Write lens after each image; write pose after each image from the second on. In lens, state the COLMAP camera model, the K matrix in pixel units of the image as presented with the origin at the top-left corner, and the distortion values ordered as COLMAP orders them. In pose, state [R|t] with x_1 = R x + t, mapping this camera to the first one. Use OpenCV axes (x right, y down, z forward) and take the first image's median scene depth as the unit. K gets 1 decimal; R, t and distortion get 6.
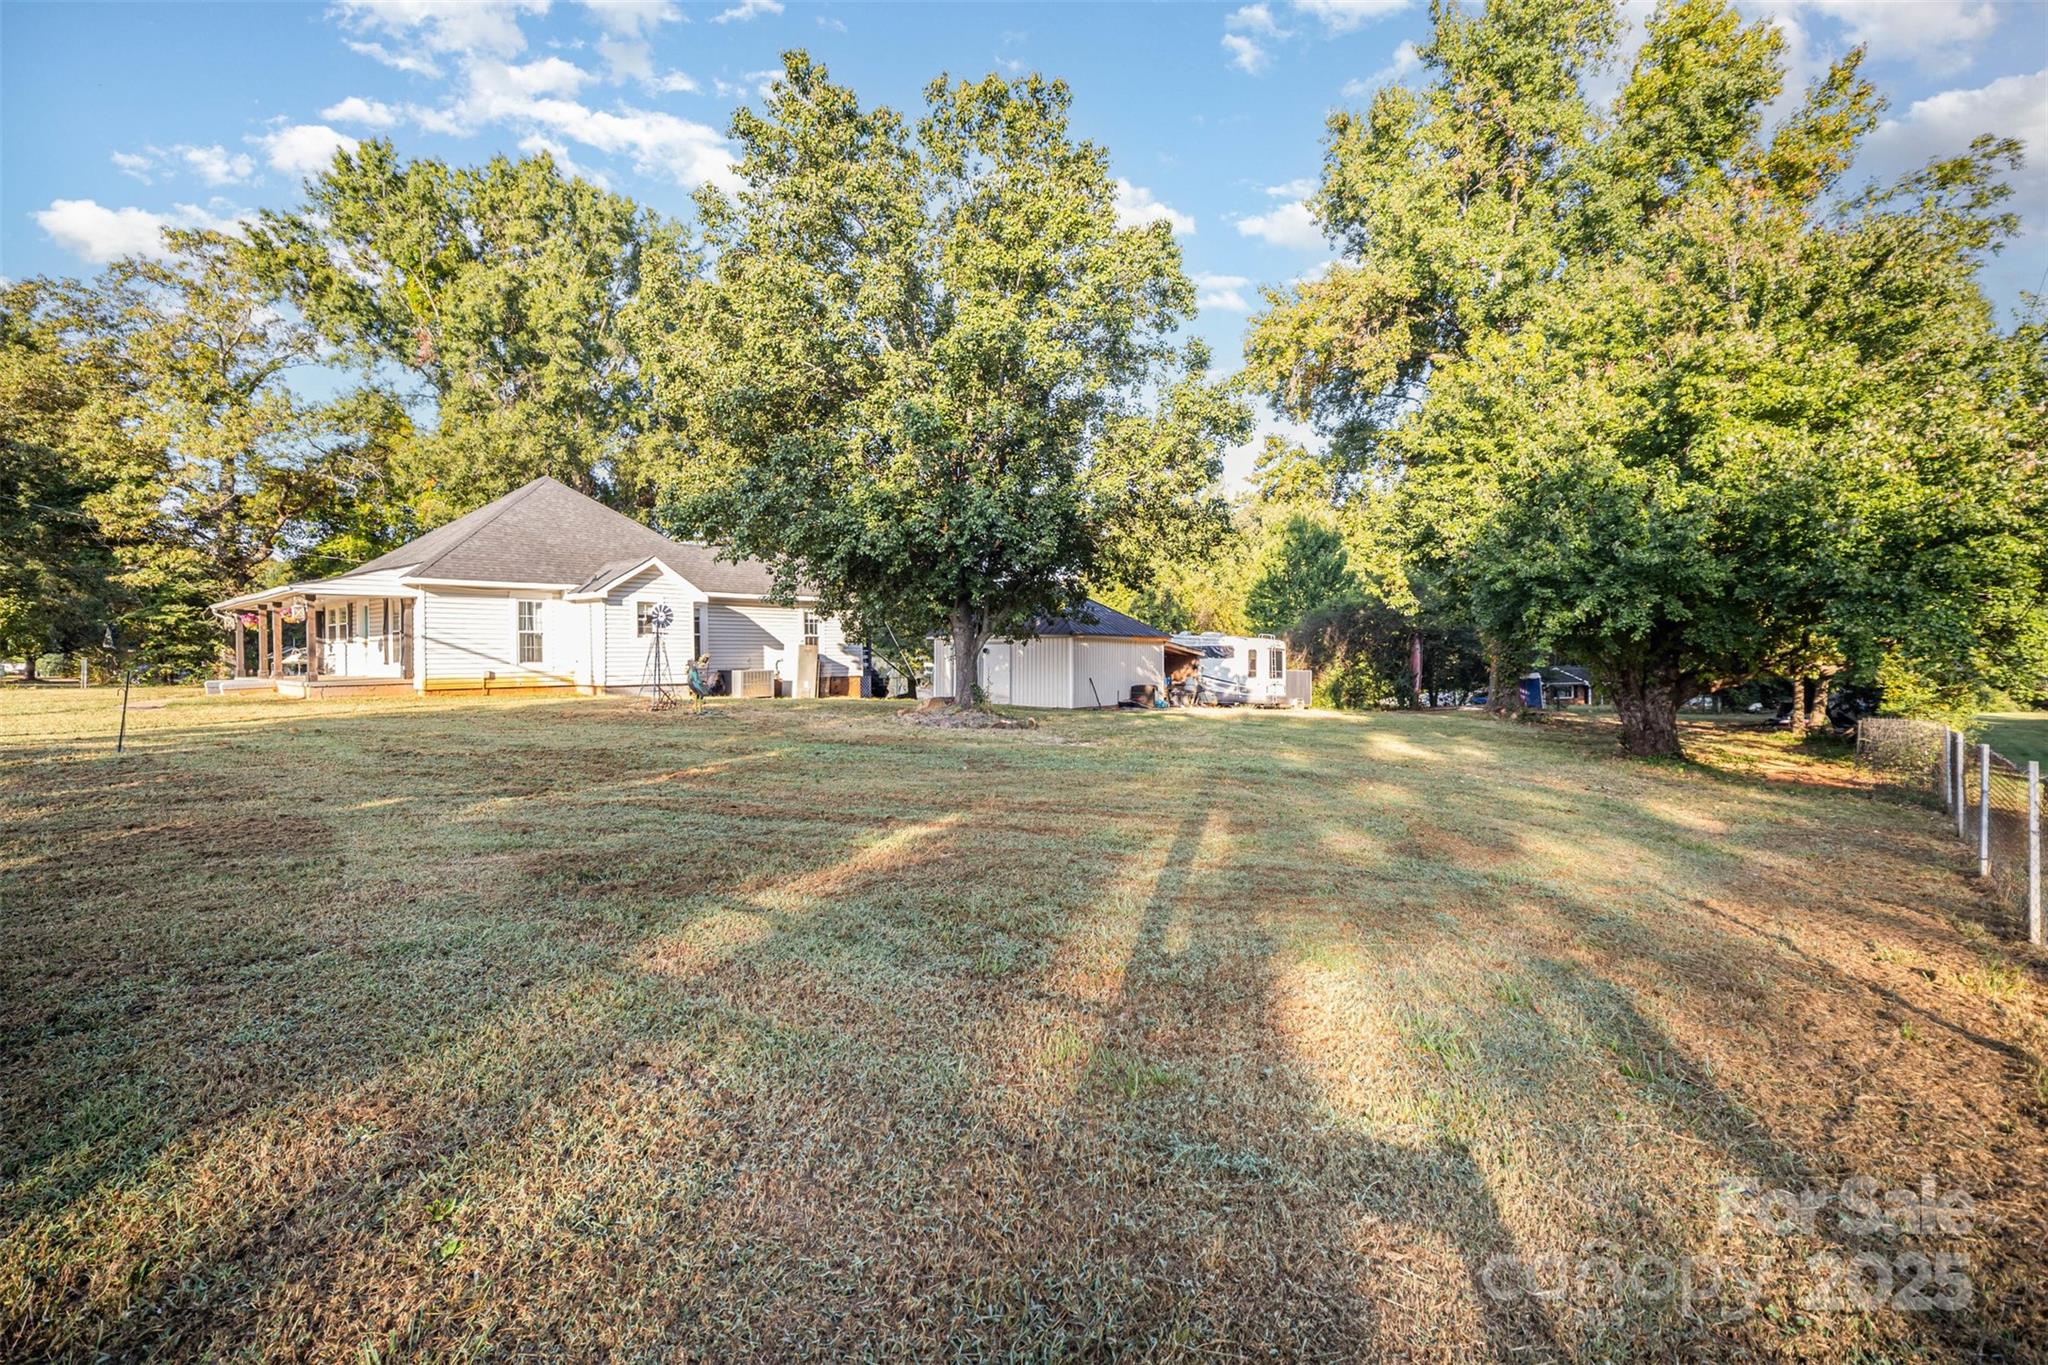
lens RADIAL K [[935.6, 0, 1022.2], [0, 935.6, 653.0], [0, 0, 1]] dist [-0.001662, 0.005472]
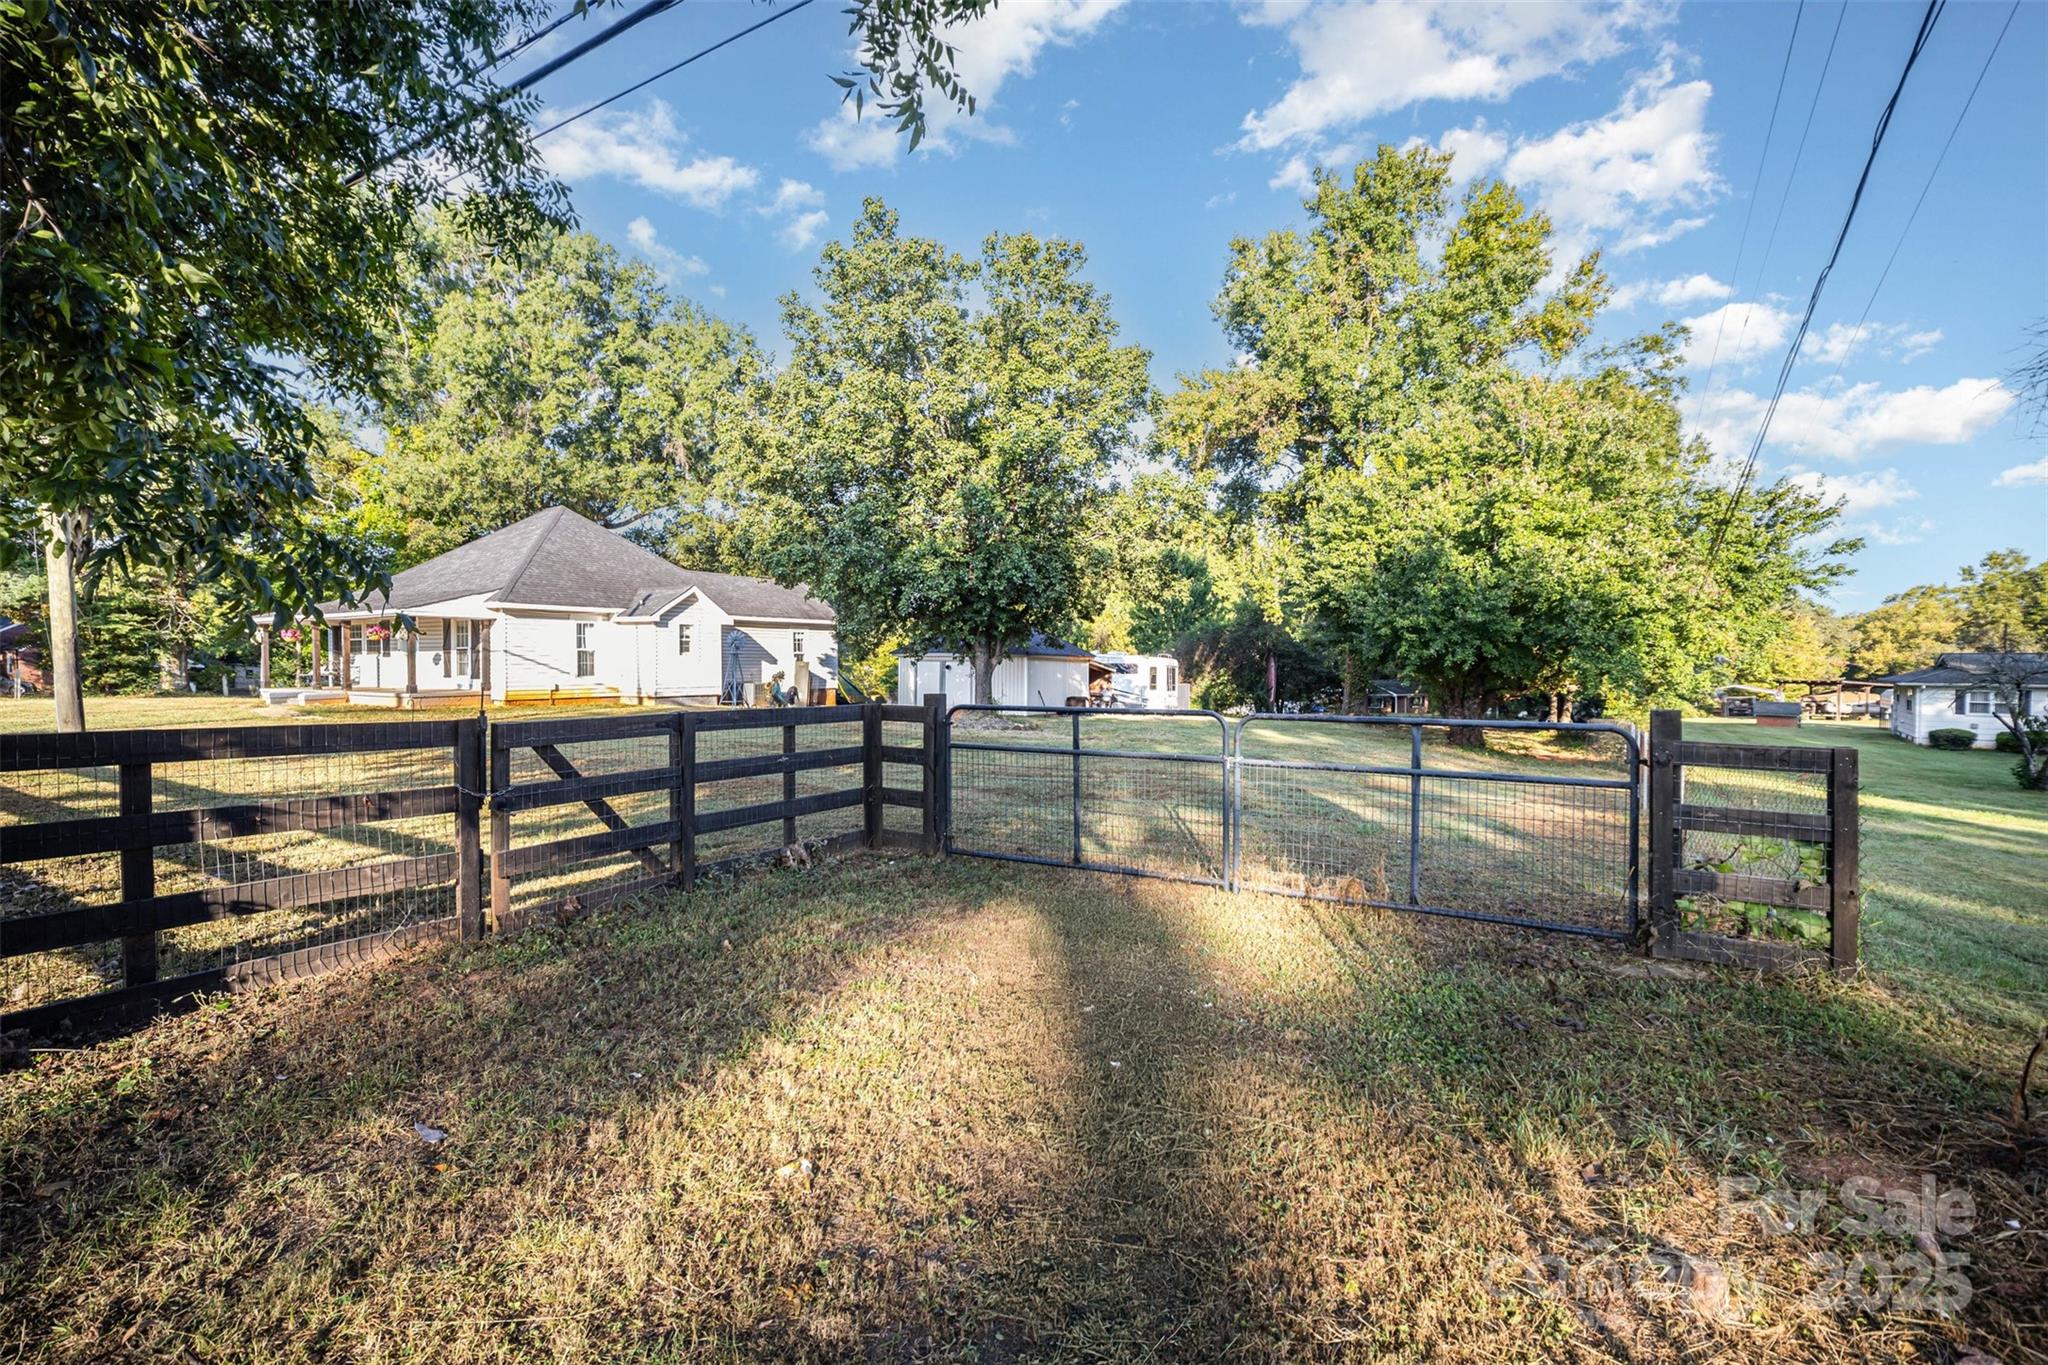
lens RADIAL K [[970.2, 0, 1024.0], [0, 970.2, 682.5], [0, 0, 1]] dist [0.000363, 0.000259]
pose [[0.981054, 0.004001, 0.193693, -0.234267], [-0.008155, 0.999753, 0.020652, -0.011458], [-0.193563, -0.021841, 0.980845, -0.274532]]
